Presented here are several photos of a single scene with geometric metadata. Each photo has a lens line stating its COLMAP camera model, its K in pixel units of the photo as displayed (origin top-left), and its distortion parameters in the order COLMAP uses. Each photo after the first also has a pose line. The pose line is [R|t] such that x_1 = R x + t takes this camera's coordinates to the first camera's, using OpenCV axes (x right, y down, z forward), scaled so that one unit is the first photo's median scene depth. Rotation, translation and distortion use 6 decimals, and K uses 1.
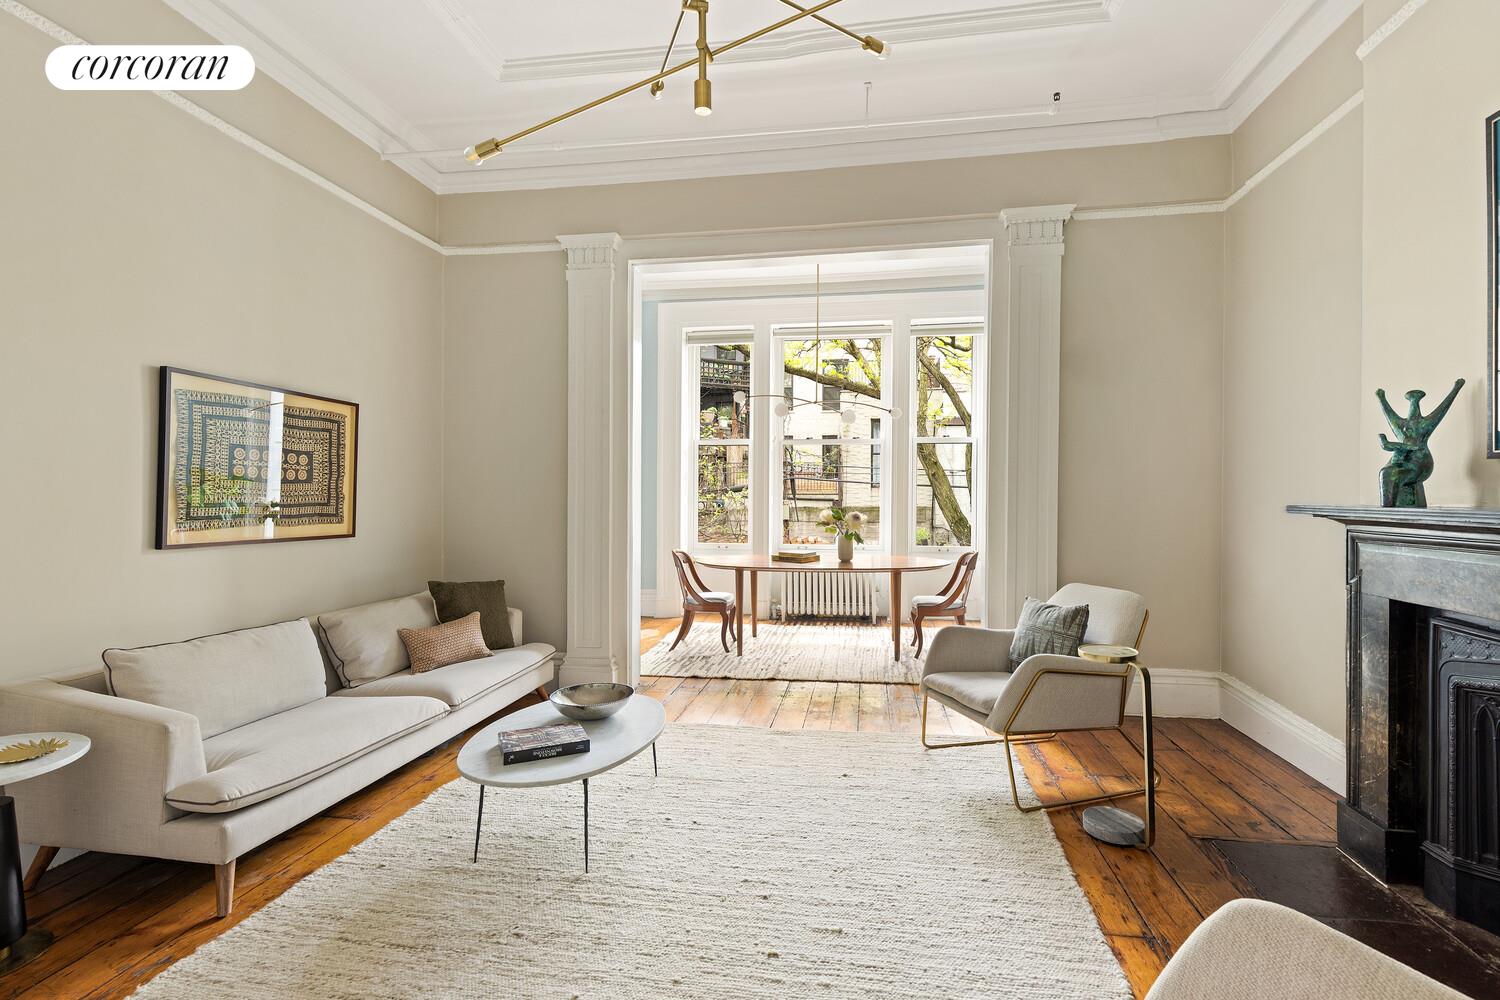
lens RADIAL K [[677.3, 0, 763.8], [0, 677.3, 492.0], [0, 0, 1]] dist [-0.001114, -0.000052]
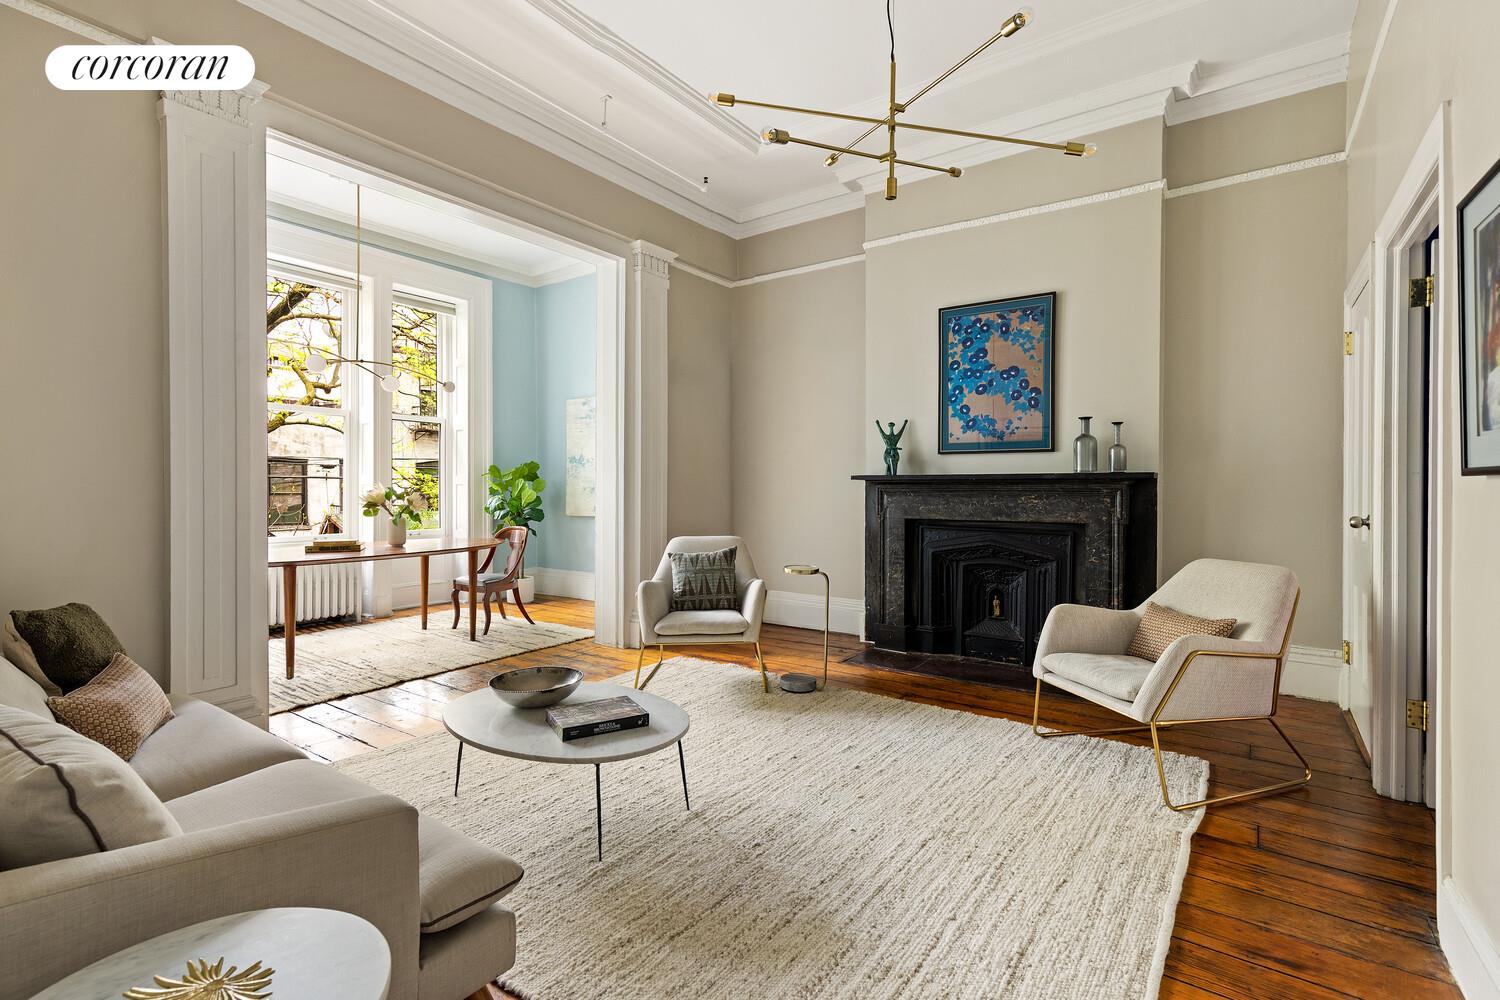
lens RADIAL K [[677.3, 0, 764.9], [0, 677.3, 496.2], [0, 0, 1]] dist [-0.001114, -0.000052]
pose [[0.456952, -0.011364, 0.889419, -1.048557], [-0.004649, 0.999874, 0.015164, 0.046819], [-0.889479, -0.011065, 0.456841, 0.375478]]
